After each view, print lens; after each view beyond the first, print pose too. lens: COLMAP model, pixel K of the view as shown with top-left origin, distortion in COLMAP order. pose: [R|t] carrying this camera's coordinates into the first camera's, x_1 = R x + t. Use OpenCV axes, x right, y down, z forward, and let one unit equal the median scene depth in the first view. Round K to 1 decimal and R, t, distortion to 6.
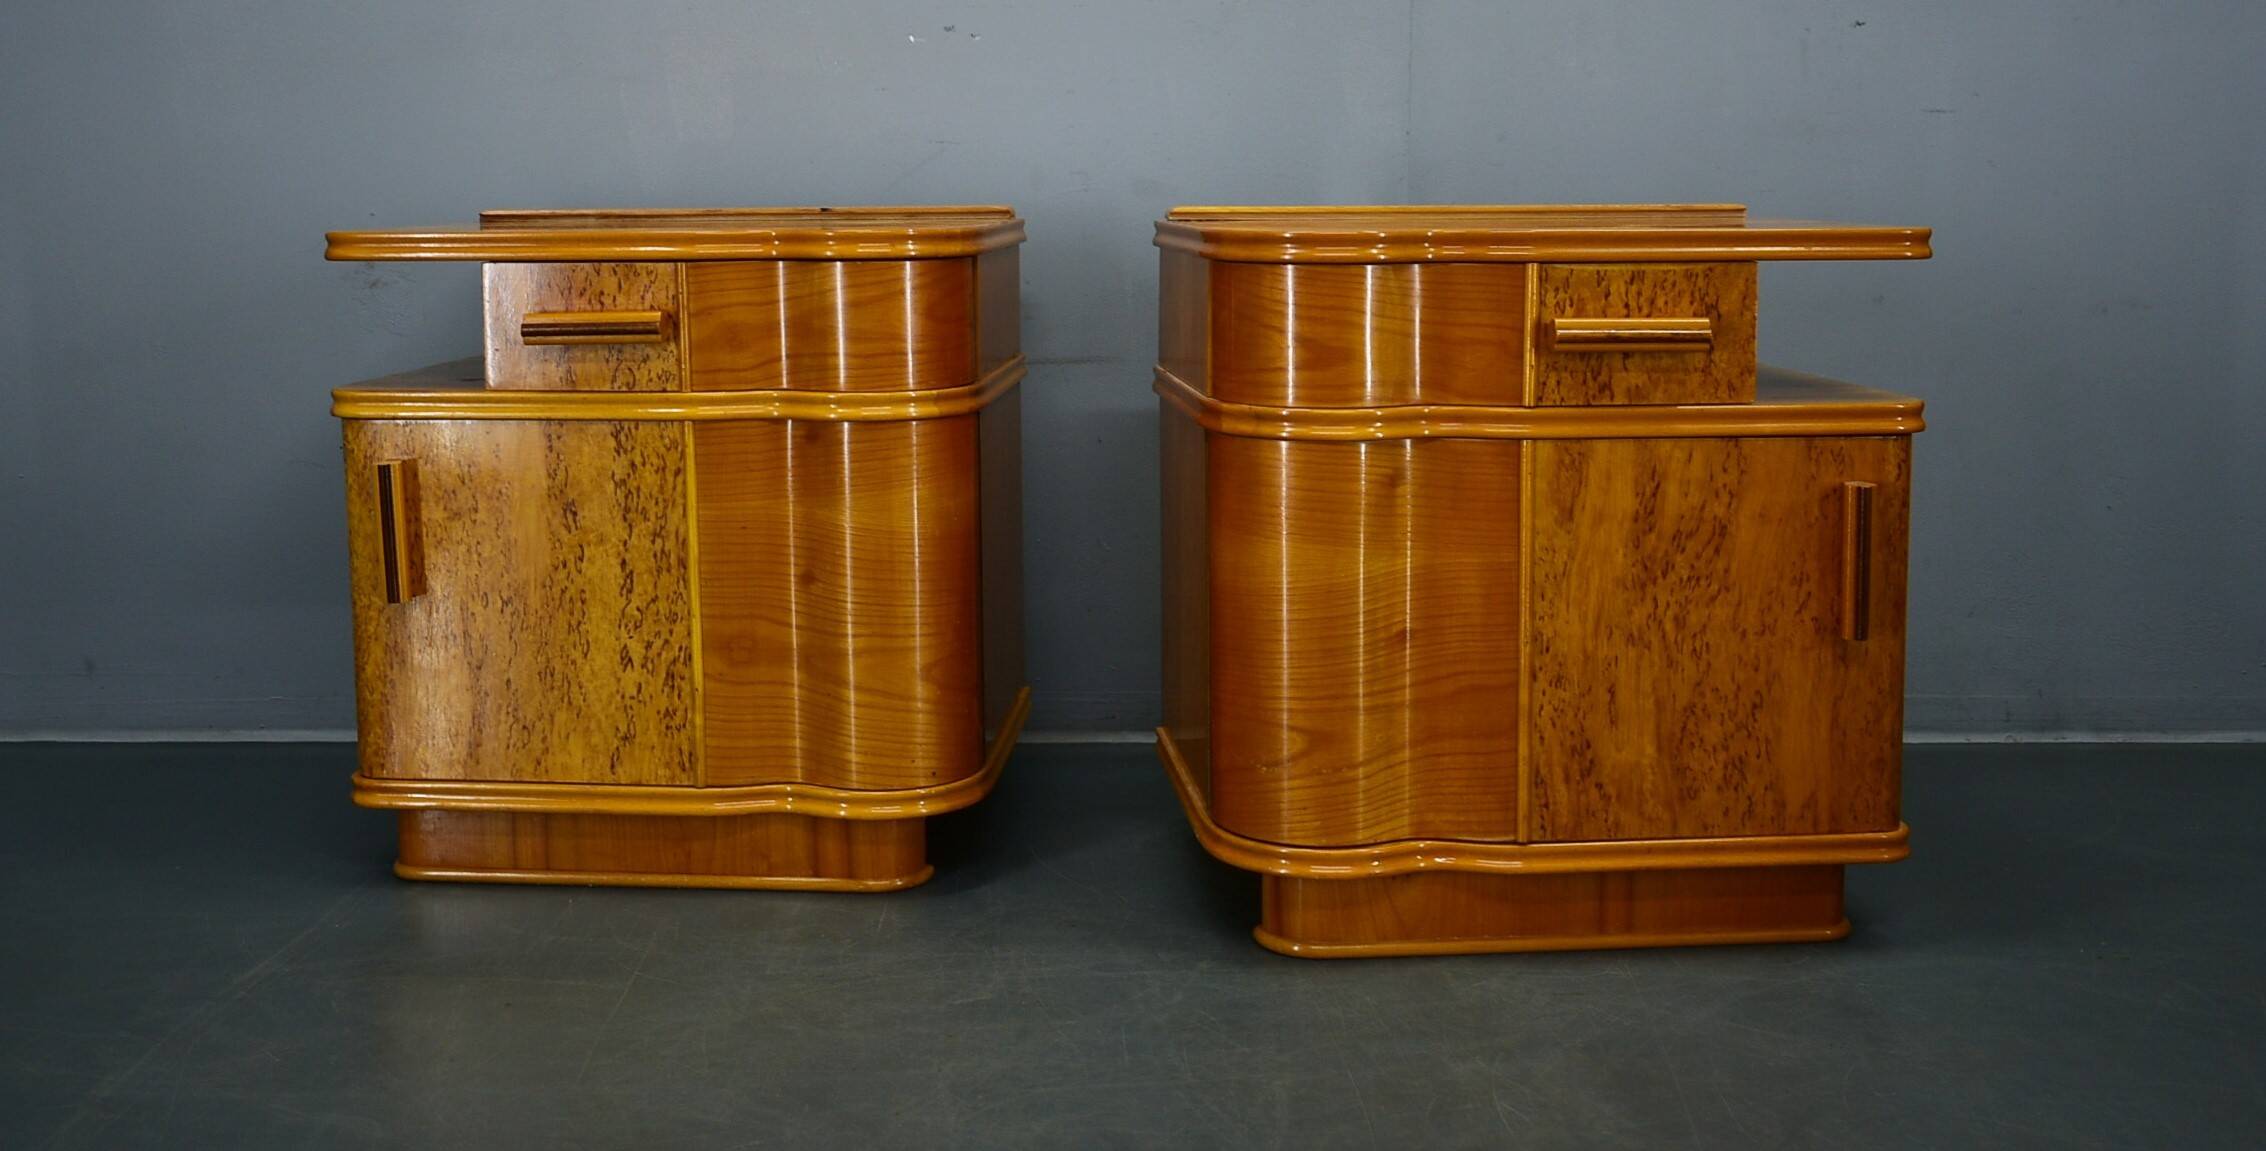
lens RADIAL K [[2298.0, 0, 1057.4], [0, 2298.0, 456.8], [0, 0, 1]] dist [-0.011521, 0.000000]
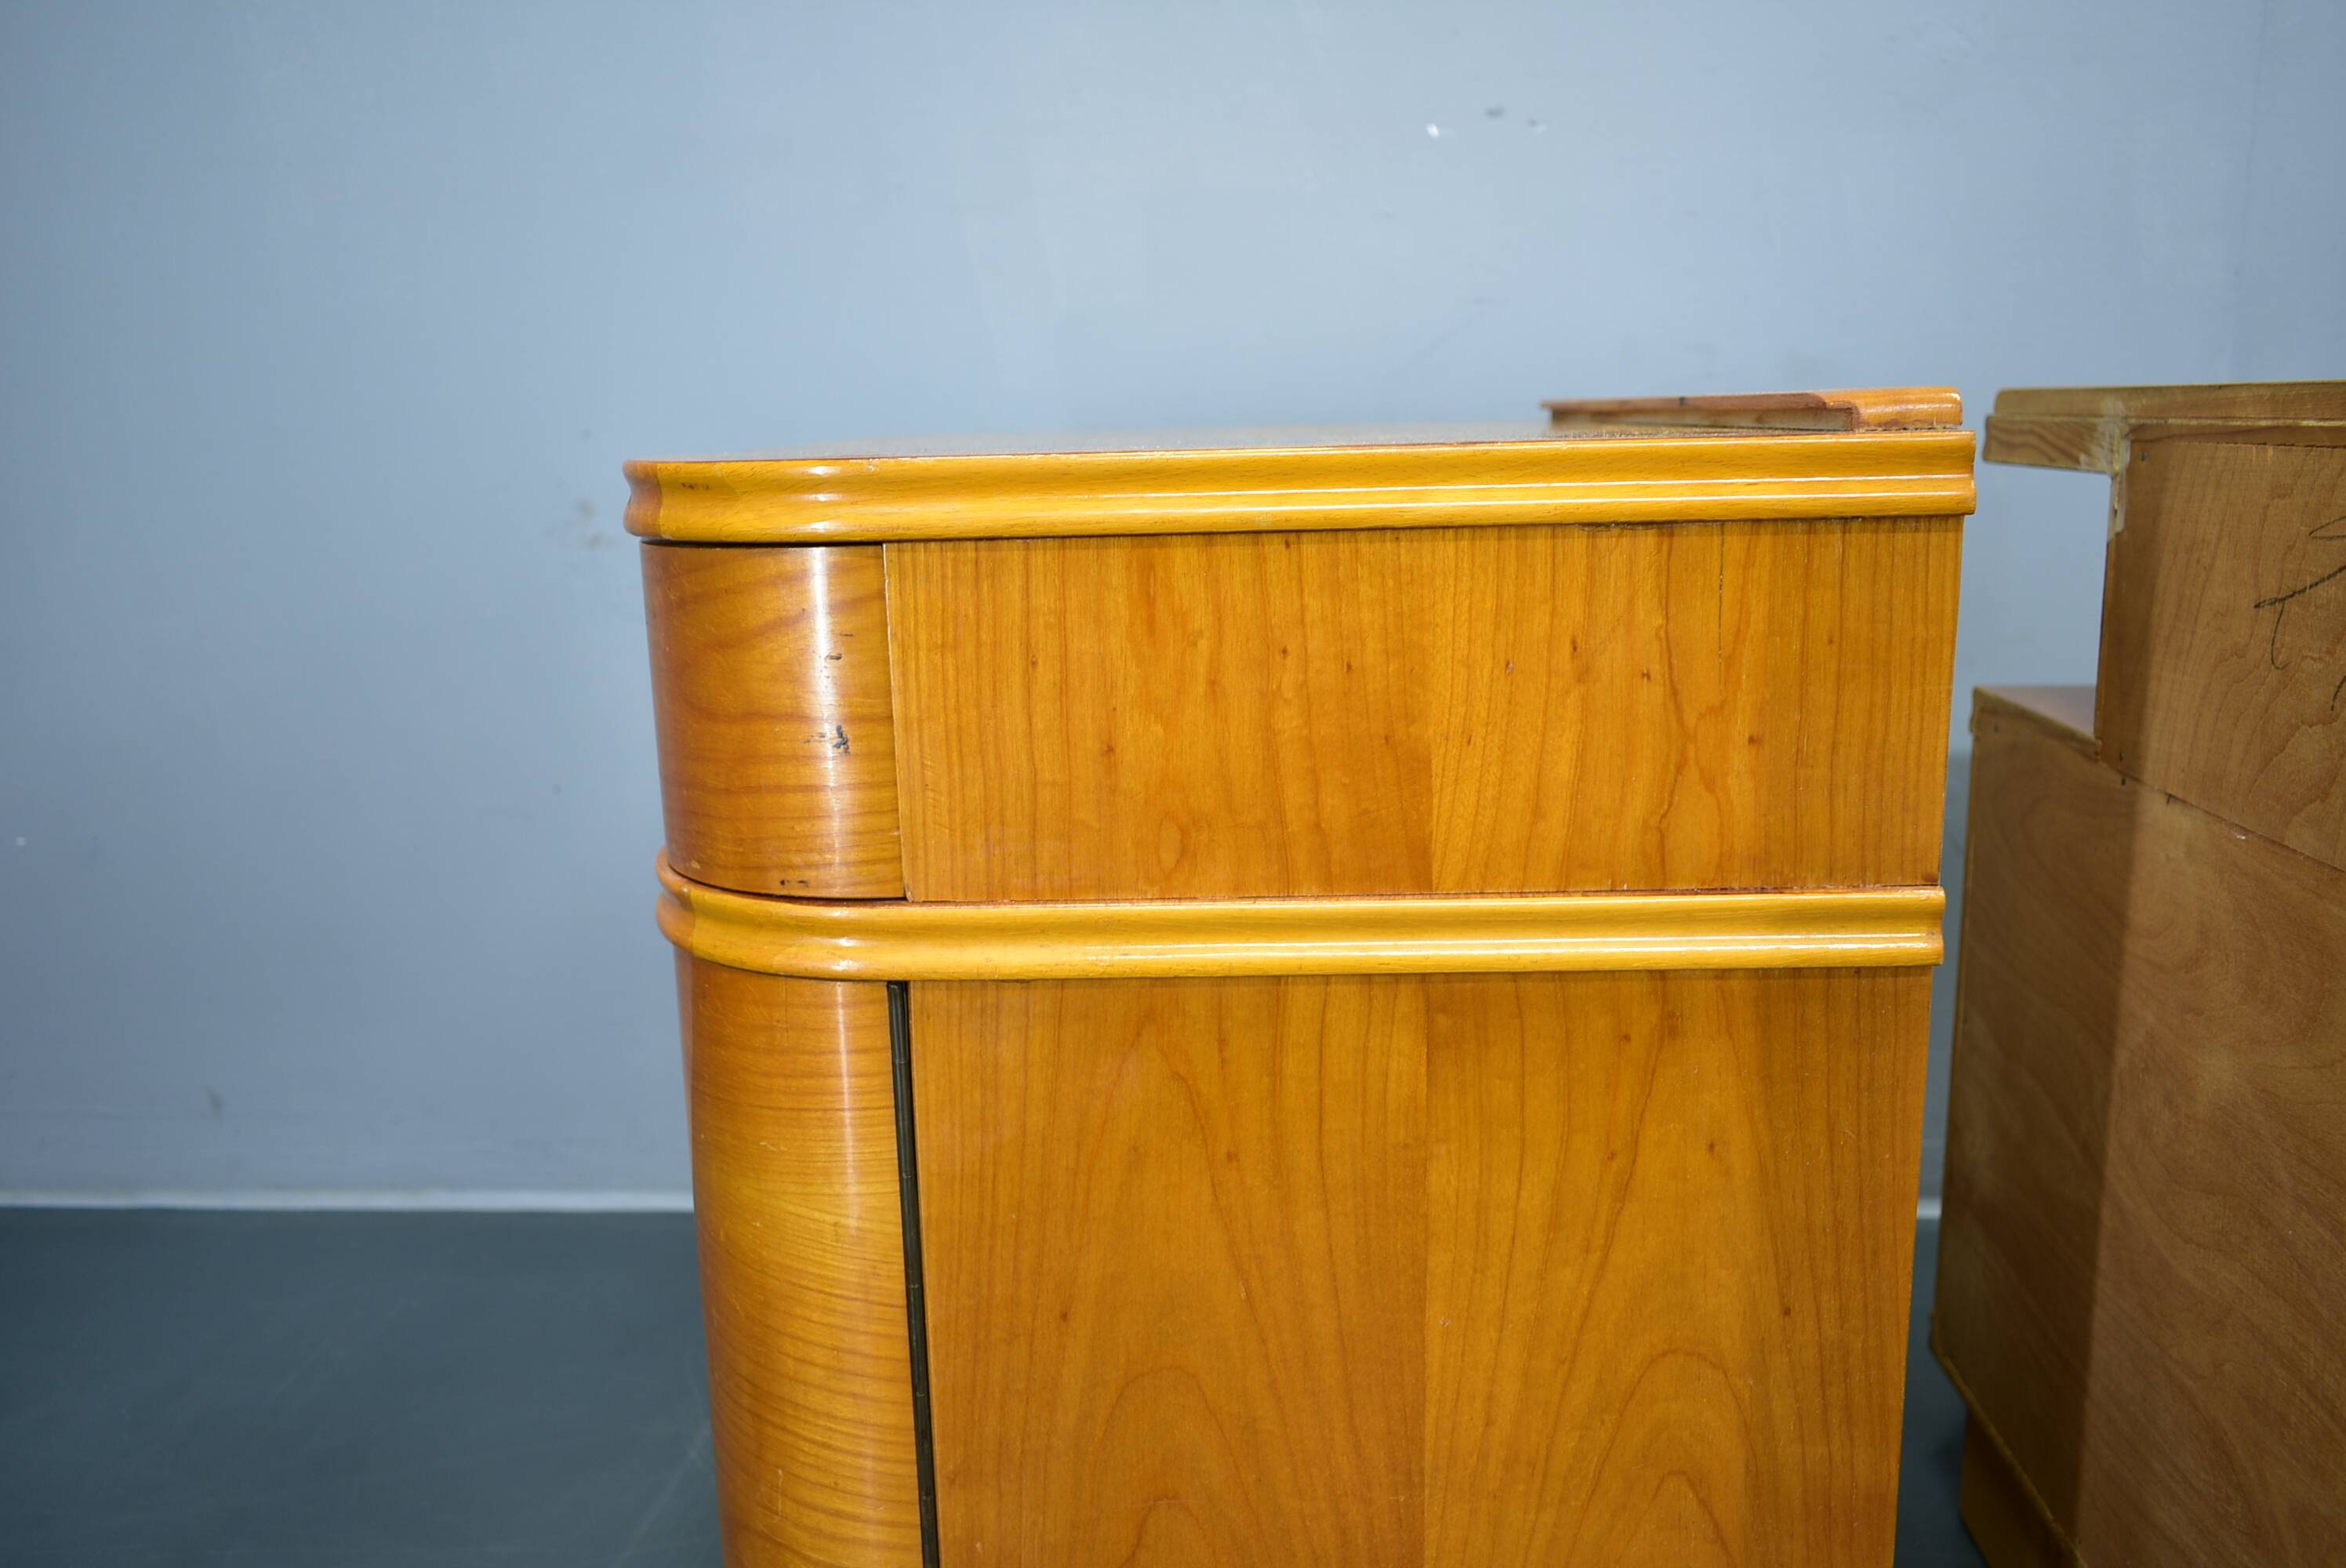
lens RADIAL K [[1795.3, 0, 1176.9], [0, 1795.3, 779.4], [0, 0, 1]] dist [-0.016816, 0.015814]
pose [[0.999073, -0.008739, -0.042159, -0.153387], [0.012022, 0.996862, 0.078239, -0.062774], [0.041343, -0.078673, 0.996043, 0.680692]]
